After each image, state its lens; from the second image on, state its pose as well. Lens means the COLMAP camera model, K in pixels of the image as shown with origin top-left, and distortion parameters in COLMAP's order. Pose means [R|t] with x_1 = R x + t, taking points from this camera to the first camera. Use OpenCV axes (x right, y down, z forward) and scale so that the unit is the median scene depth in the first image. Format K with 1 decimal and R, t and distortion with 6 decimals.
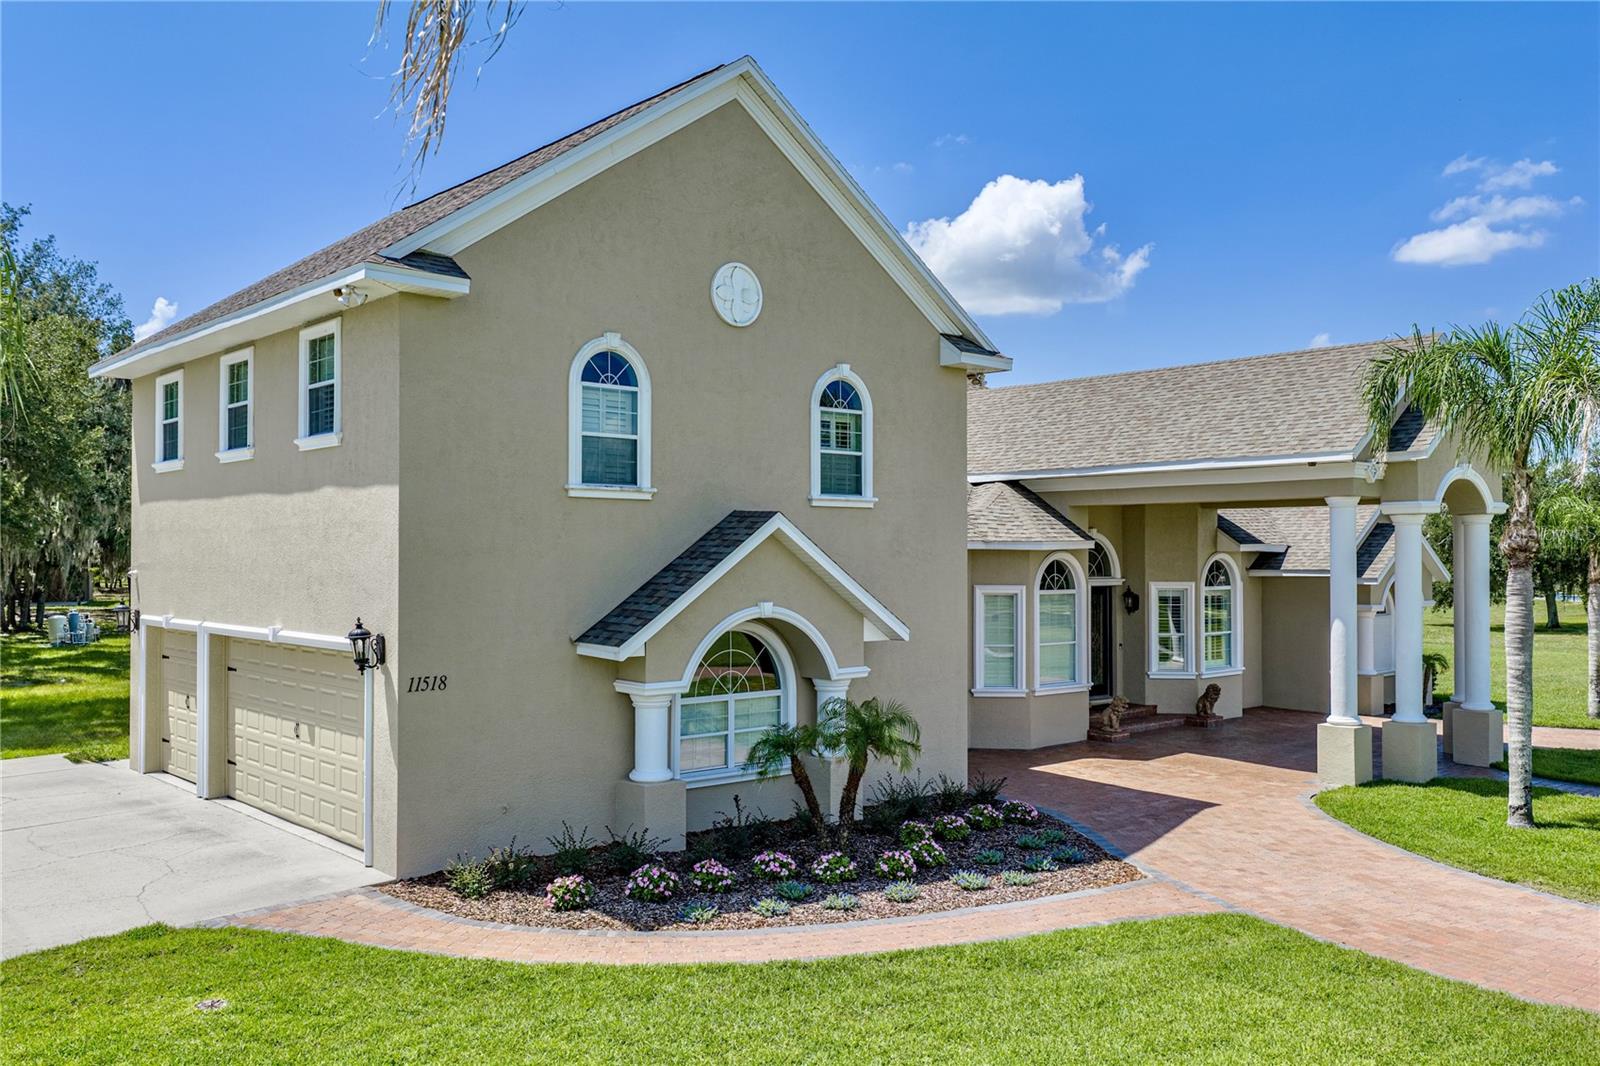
lens RADIAL K [[1326.5, 0, 796.2], [0, 1326.5, 536.3], [0, 0, 1]] dist [0.042594, -0.035638]
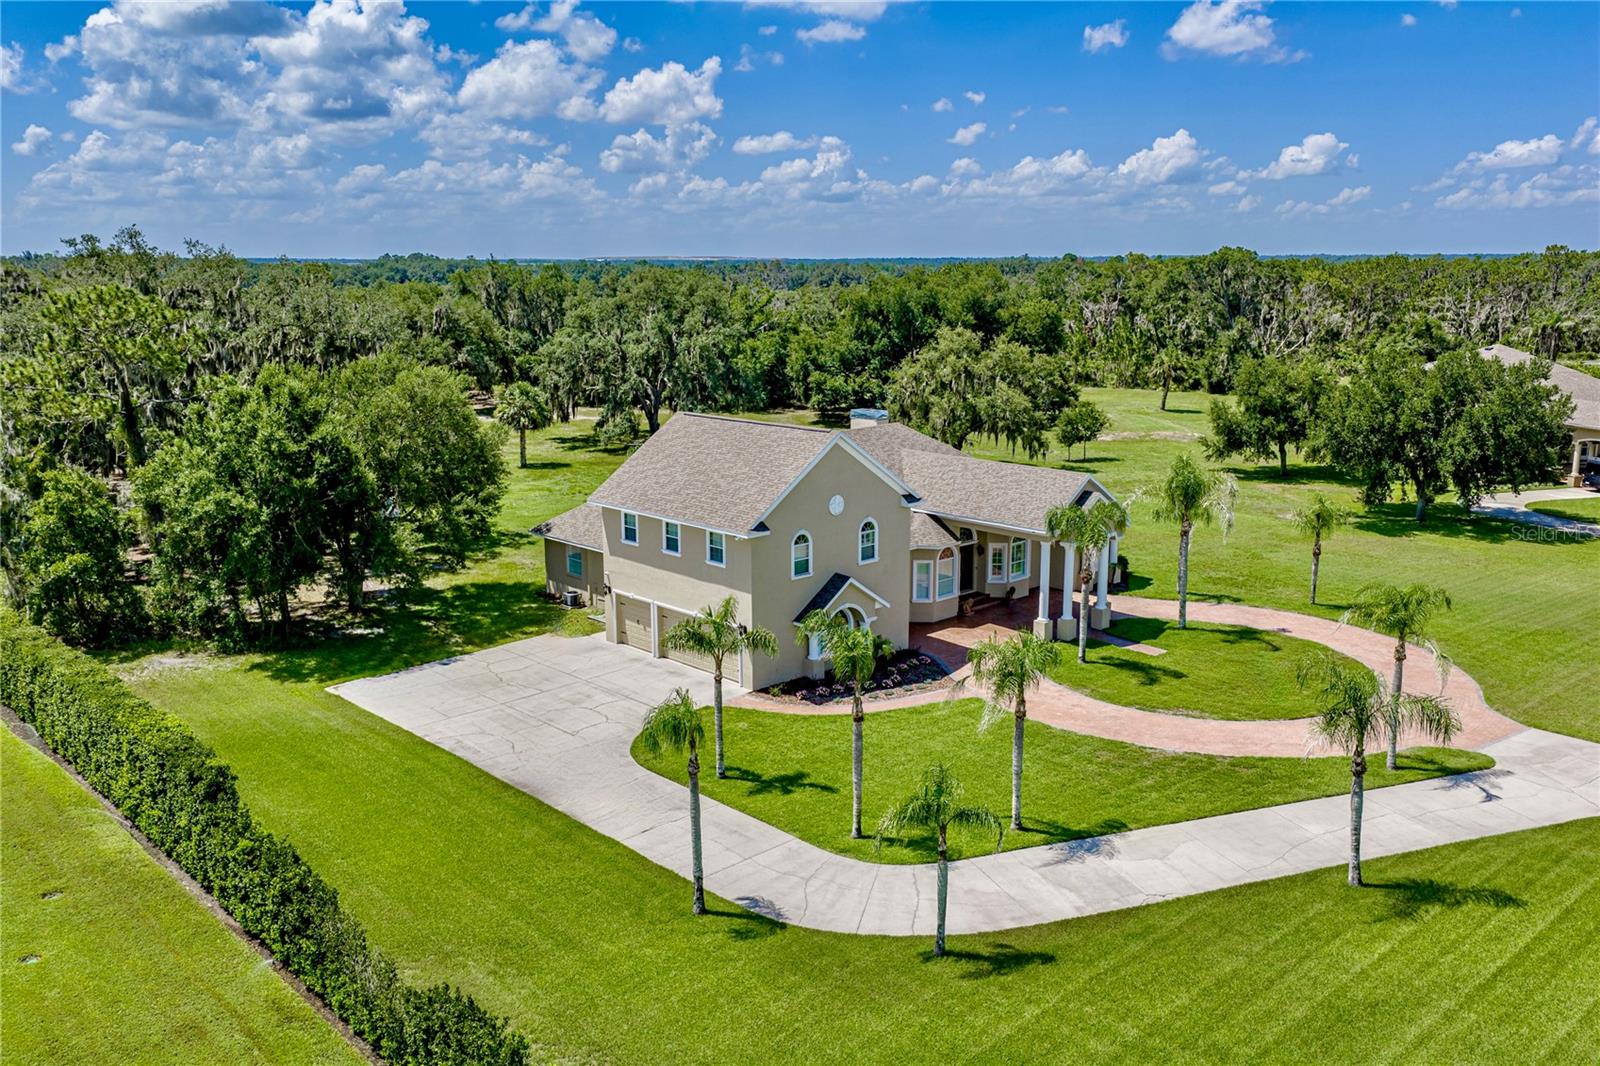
lens RADIAL K [[1326.5, 0, 796.2], [0, 1326.5, 536.3], [0, 0, 1]] dist [0.042594, -0.035638]
pose [[0.999367, -0.010102, 0.034115, -0.230098], [0.002523, 0.976553, 0.215263, -0.729759], [-0.035489, -0.215040, 0.975960, -1.916472]]
